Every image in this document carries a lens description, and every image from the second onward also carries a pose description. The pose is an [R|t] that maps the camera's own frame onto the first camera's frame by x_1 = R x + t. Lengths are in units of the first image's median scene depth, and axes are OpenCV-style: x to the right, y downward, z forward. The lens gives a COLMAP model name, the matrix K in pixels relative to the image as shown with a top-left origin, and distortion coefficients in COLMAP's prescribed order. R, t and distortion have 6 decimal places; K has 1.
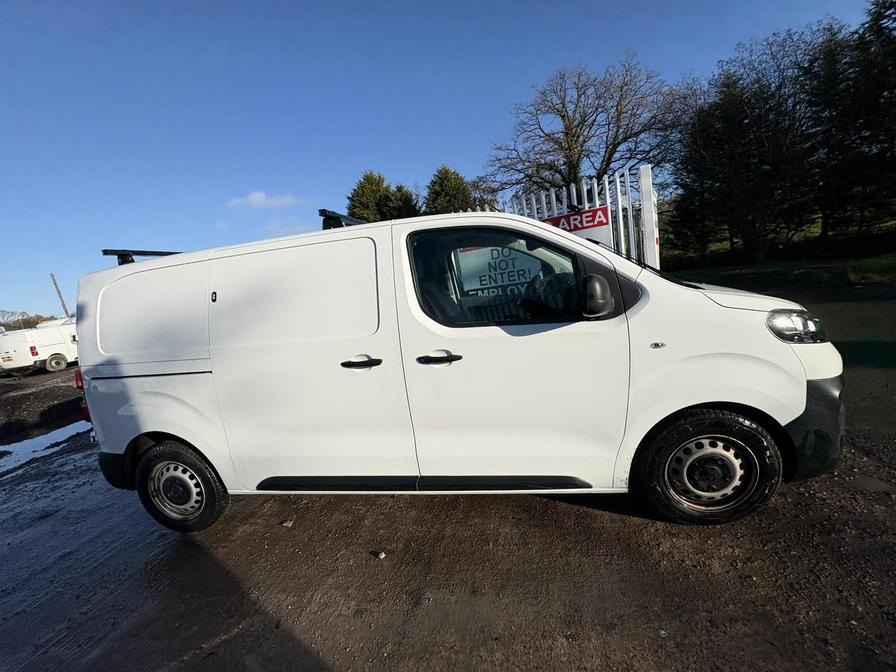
lens RADIAL K [[356.6, 0, 449.7], [0, 356.6, 336.5], [0, 0, 1]] dist [0.001151, -0.000139]
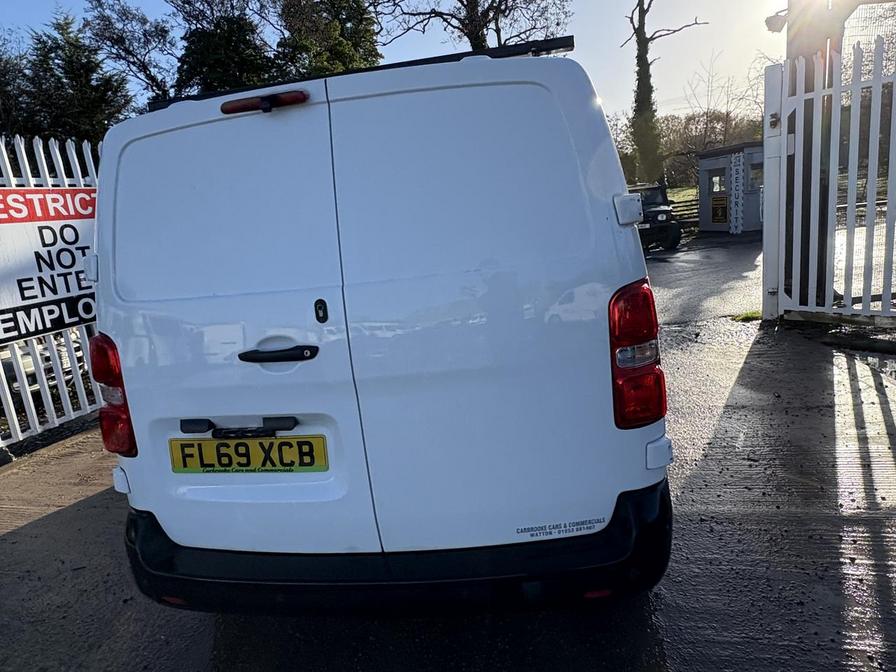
lens RADIAL K [[557.5, 0, 450.3], [0, 557.5, 334.0], [0, 0, 1]] dist [0.010342, -0.006357]
pose [[-0.012764, -0.053754, 0.998473, -0.670881], [0.282446, 0.957695, 0.055170, 0.018140], [-0.959198, 0.282719, 0.002958, 0.486618]]
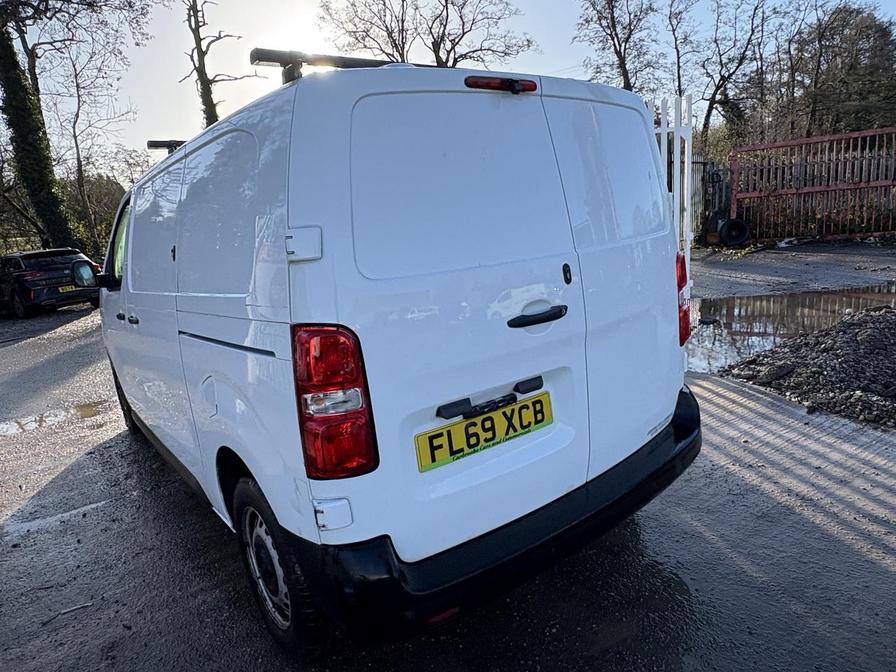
lens RADIAL K [[557.5, 0, 453.2], [0, 557.5, 335.4], [0, 0, 1]] dist [0.010342, -0.006357]
pose [[-0.707434, 0.064015, 0.703875, -0.576614], [0.313621, 0.920908, 0.231453, -0.051931], [-0.633387, 0.384488, -0.671558, 0.790224]]
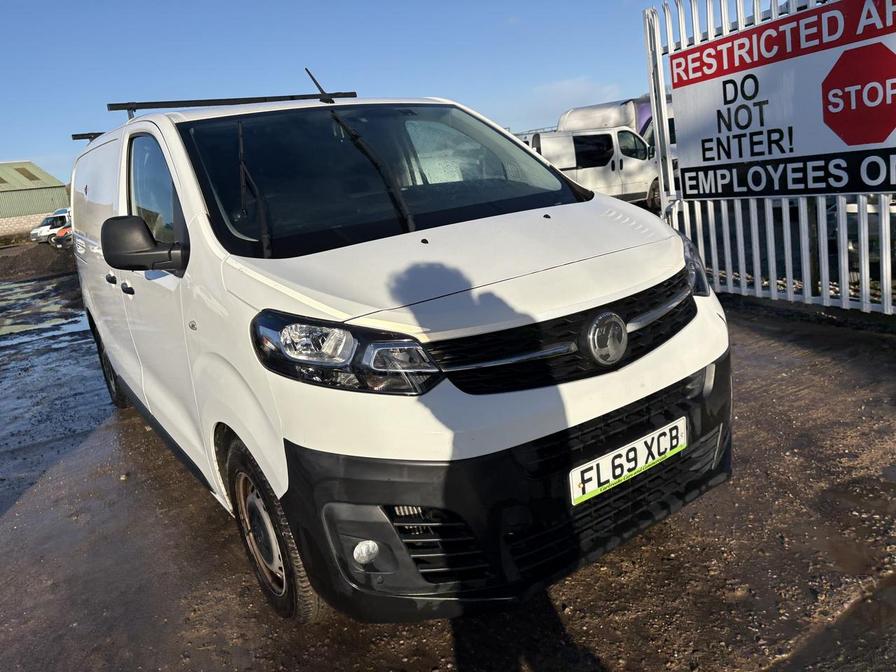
lens RADIAL K [[675.7, 0, 448.0], [0, 675.7, 346.0], [0, 0, 1]] dist [0.018569, -0.019060]
pose [[0.697160, 0.232473, -0.678177, 0.530846], [-0.086640, 0.966352, 0.242191, -0.096153], [0.711661, -0.110089, 0.693844, 0.113800]]
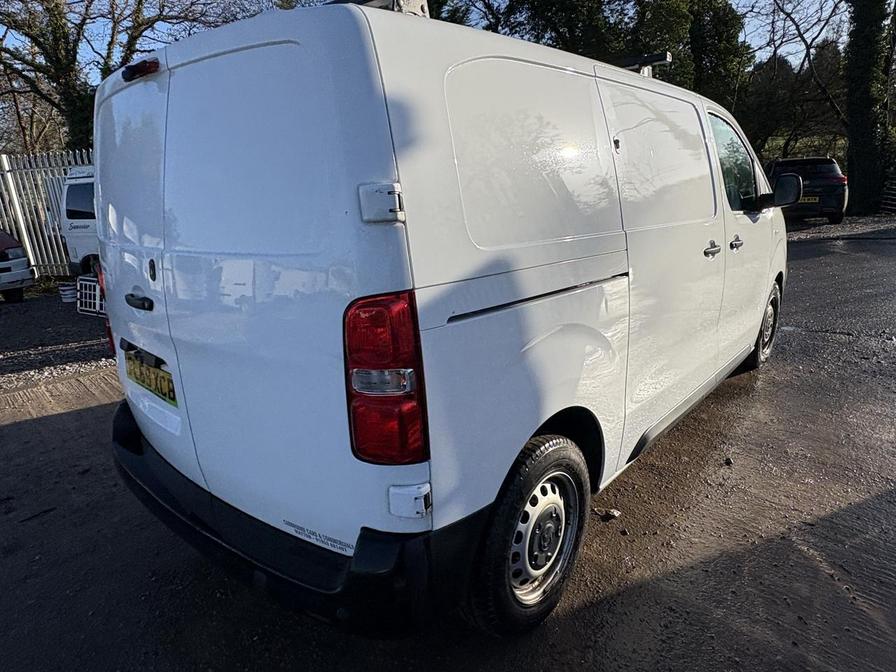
lens RADIAL K [[557.5, 0, 444.4], [0, 557.5, 342.6], [0, 0, 1]] dist [0.010342, -0.006357]
pose [[0.526618, -0.122395, 0.841245, -0.578547], [0.118002, 0.990526, 0.070245, 0.039567], [-0.841872, 0.062276, 0.536071, 0.267221]]
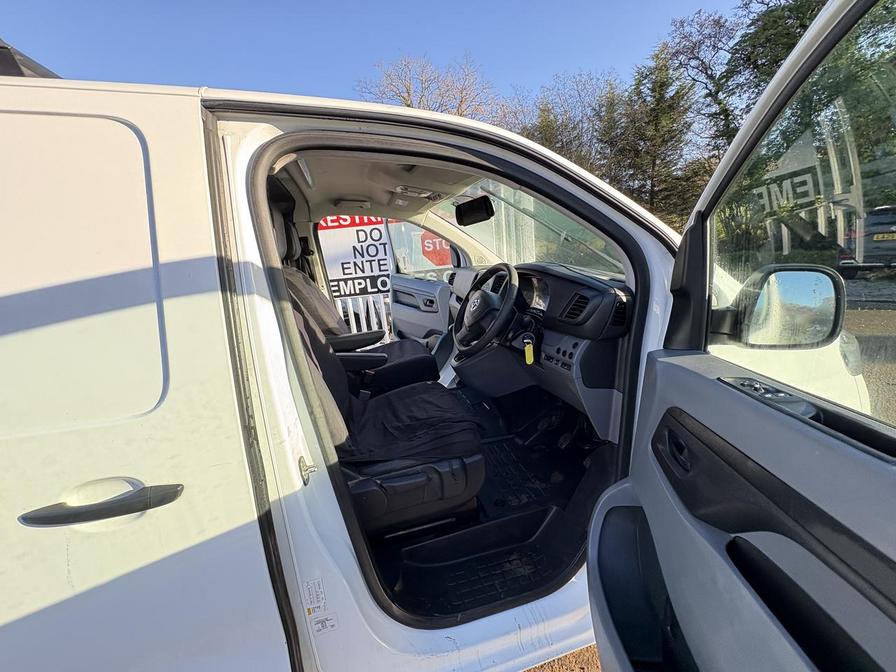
lens RADIAL K [[356.6, 0, 446.8], [0, 356.6, 338.3], [0, 0, 1]] dist [0.001151, -0.000139]
pose [[0.912971, -0.027521, 0.407096, -0.029629], [0.014608, 0.999288, 0.034794, -0.027296], [-0.407764, -0.025819, 0.912722, 0.187445]]
